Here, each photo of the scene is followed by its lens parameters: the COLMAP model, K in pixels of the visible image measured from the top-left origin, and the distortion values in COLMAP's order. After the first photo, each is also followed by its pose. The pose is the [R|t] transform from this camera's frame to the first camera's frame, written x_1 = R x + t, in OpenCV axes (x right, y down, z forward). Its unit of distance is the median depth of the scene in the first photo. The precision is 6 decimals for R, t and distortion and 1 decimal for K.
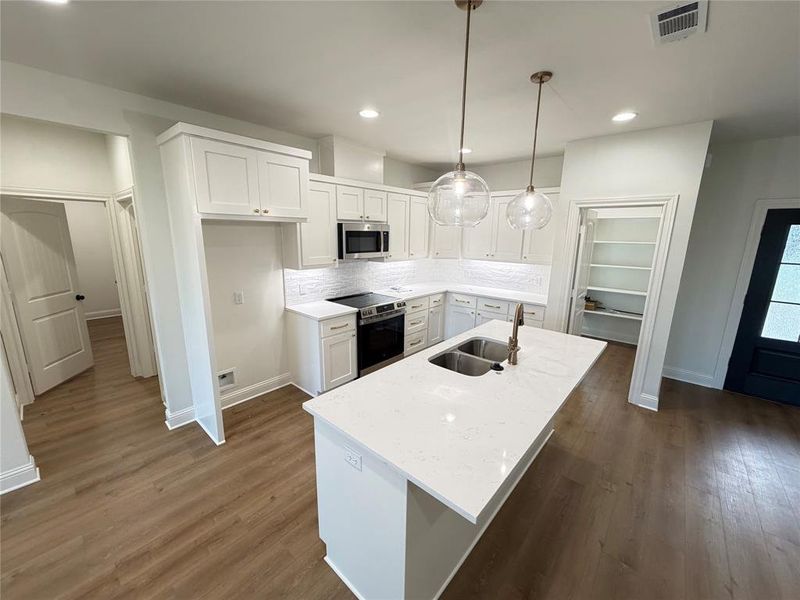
lens RADIAL K [[318.9, 0, 400.0], [0, 318.9, 300.0], [0, 0, 1]] dist [0.001001, 0.000145]
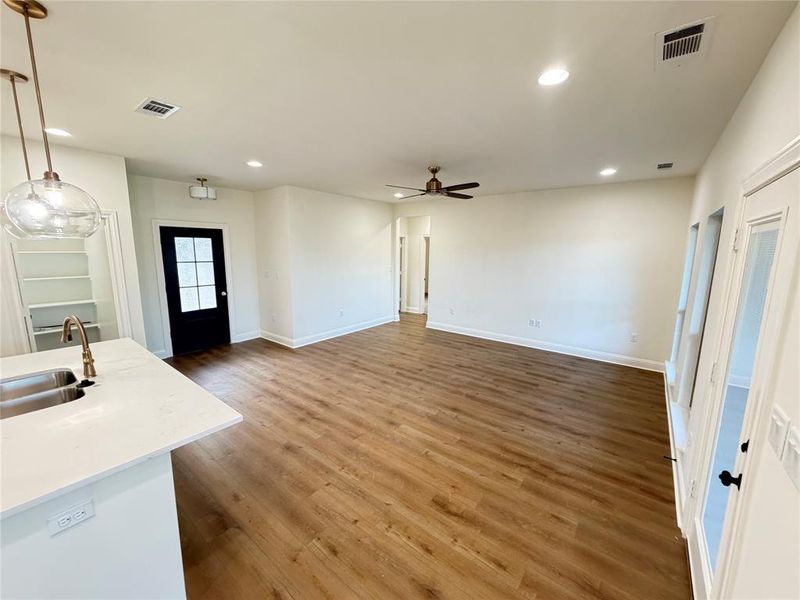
lens RADIAL K [[318.9, 0, 400.0], [0, 318.9, 300.0], [0, 0, 1]] dist [0.001001, 0.000145]
pose [[-0.060687, -0.175804, 0.982553, -0.414516], [0.202227, 0.961787, 0.184579, -0.009277], [-0.977457, 0.209900, -0.022815, 0.036045]]
